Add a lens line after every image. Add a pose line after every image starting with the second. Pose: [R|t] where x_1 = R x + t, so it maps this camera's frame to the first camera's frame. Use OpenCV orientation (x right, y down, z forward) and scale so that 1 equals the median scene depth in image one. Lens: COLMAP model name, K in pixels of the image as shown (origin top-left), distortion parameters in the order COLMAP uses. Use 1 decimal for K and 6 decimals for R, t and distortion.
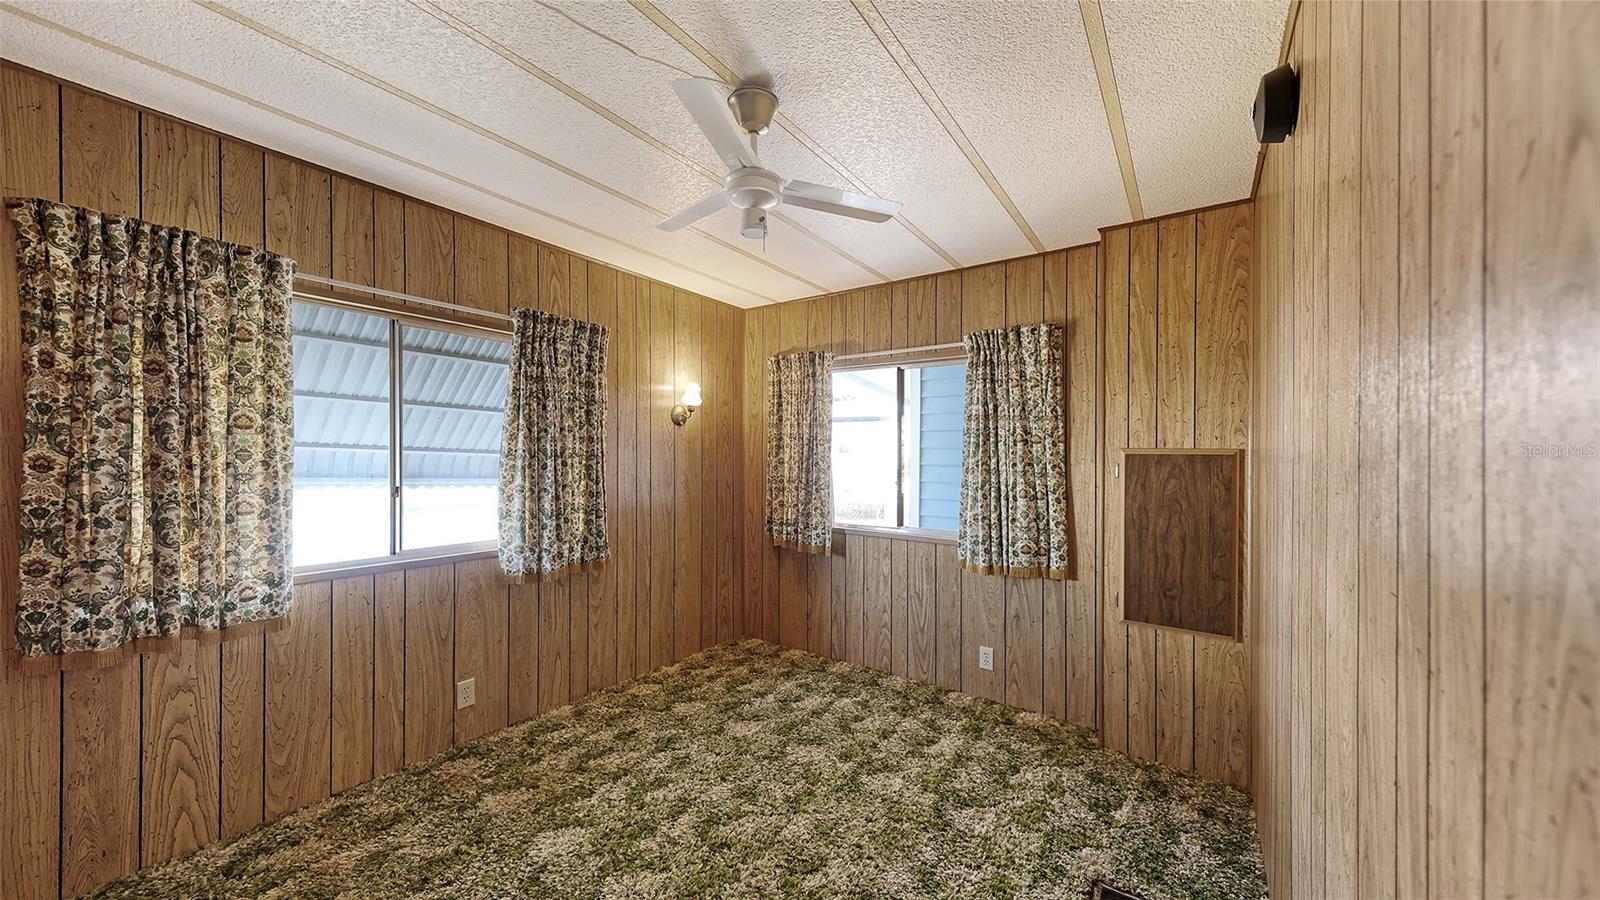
lens RADIAL K [[553.5, 0, 798.0], [0, 553.5, 453.4], [0, 0, 1]] dist [0.001098, 0.000000]
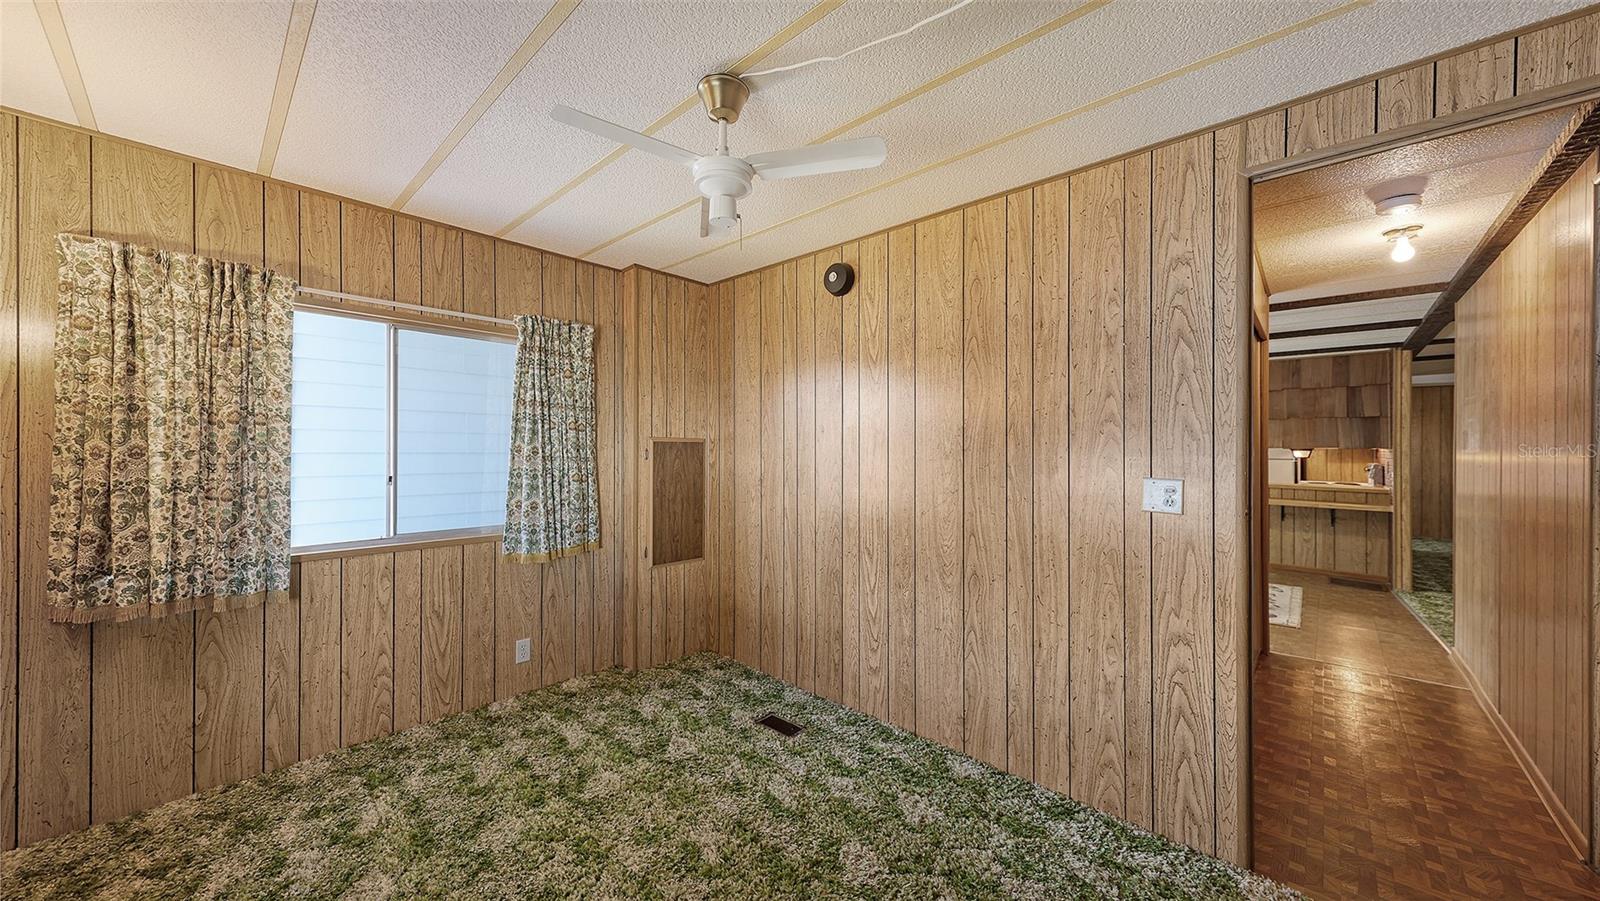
lens RADIAL K [[550.3, 0, 794.0], [0, 550.3, 432.0], [0, 0, 1]] dist [0.000851, -0.000031]
pose [[0.128670, 0.016695, 0.991547, -0.597875], [-0.010868, 0.999822, -0.015424, -0.004302], [-0.991628, -0.008792, 0.128829, 0.433609]]
